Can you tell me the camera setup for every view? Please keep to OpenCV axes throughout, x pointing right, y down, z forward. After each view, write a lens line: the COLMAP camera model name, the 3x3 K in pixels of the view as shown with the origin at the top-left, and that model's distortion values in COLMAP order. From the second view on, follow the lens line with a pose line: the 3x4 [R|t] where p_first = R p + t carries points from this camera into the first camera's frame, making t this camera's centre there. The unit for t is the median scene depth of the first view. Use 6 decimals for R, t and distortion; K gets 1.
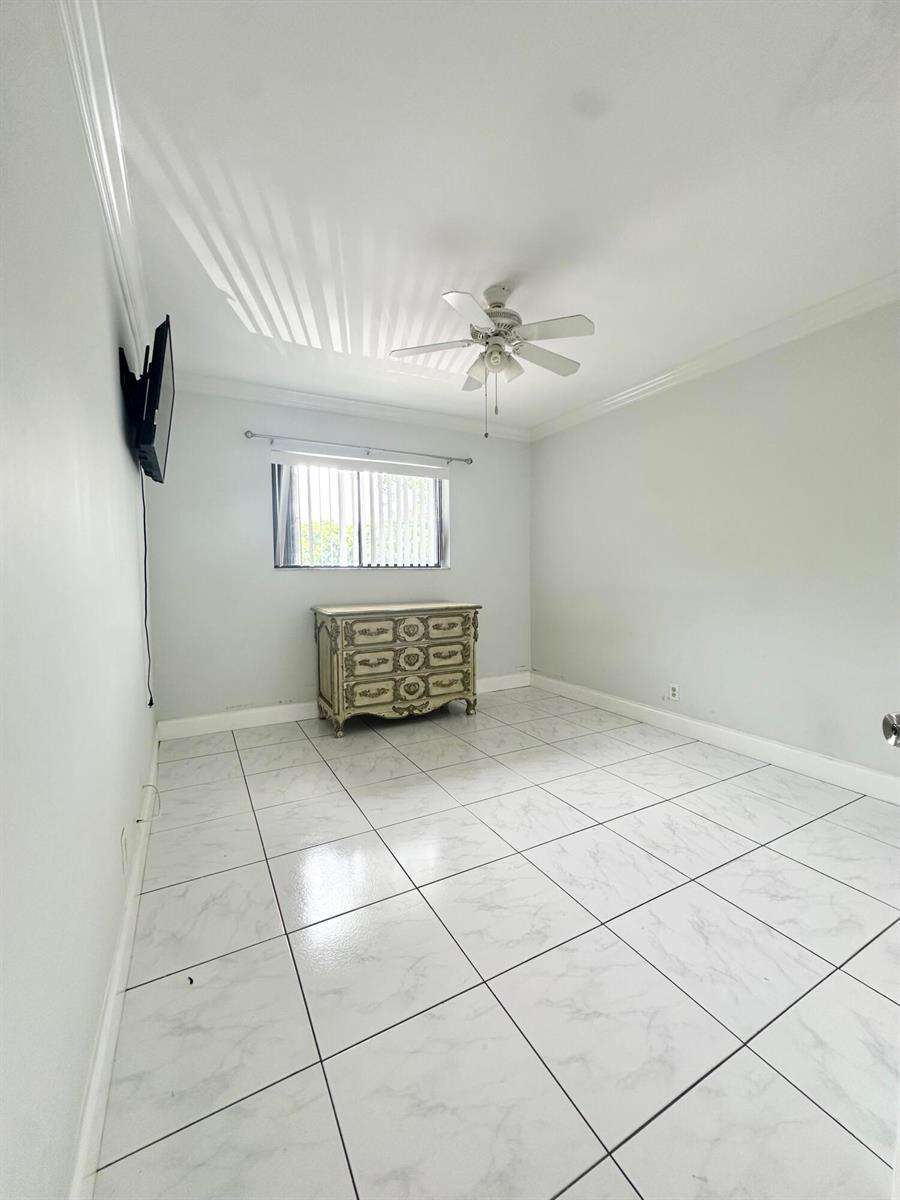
lens RADIAL K [[481.5, 0, 451.8], [0, 481.5, 598.1], [0, 0, 1]] dist [-0.003221, 0.000351]
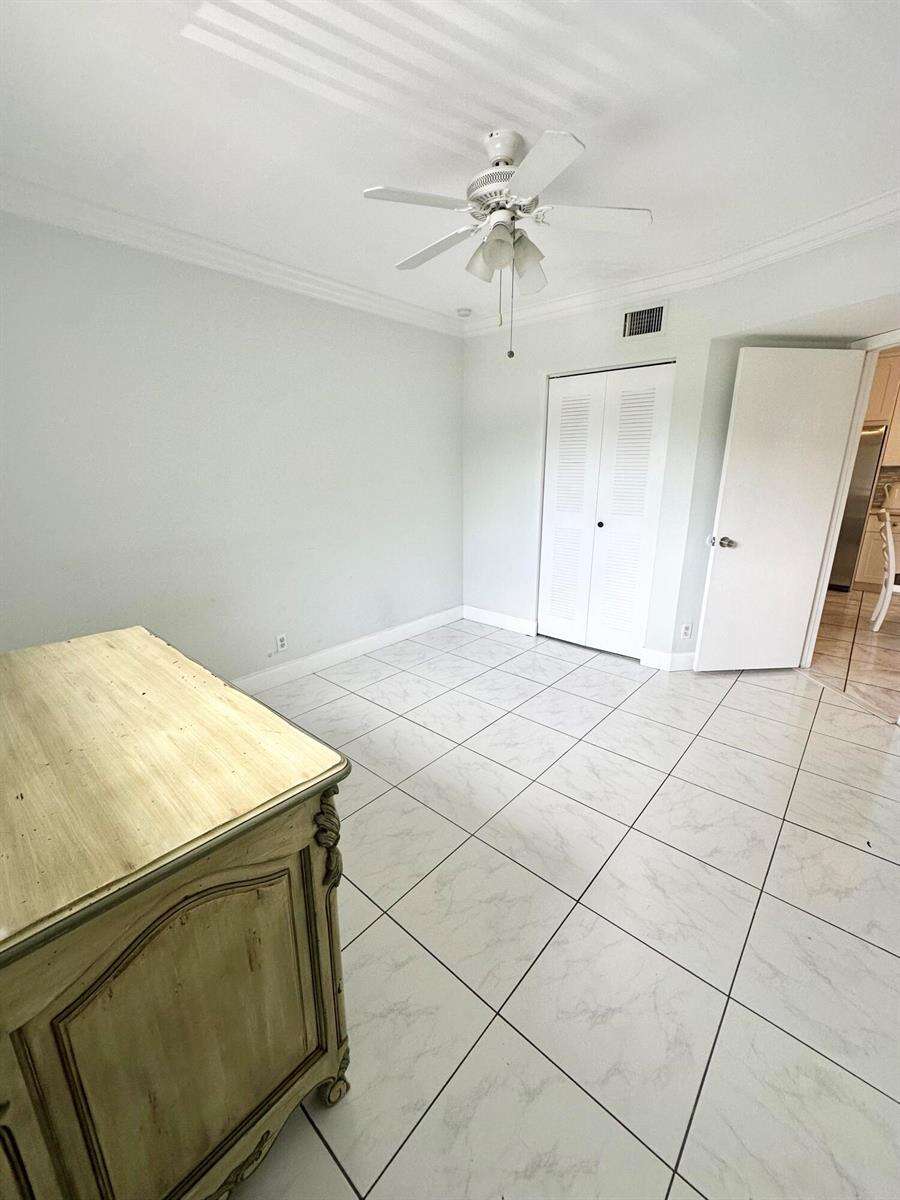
lens RADIAL K [[481.5, 0, 449.9], [0, 481.5, 598.5], [0, 0, 1]] dist [-0.003221, 0.000351]
pose [[-0.351570, -0.236723, 0.905737, -0.625225], [0.050554, 0.961289, 0.270865, -0.162469], [-0.934795, 0.141017, -0.325993, 1.276622]]
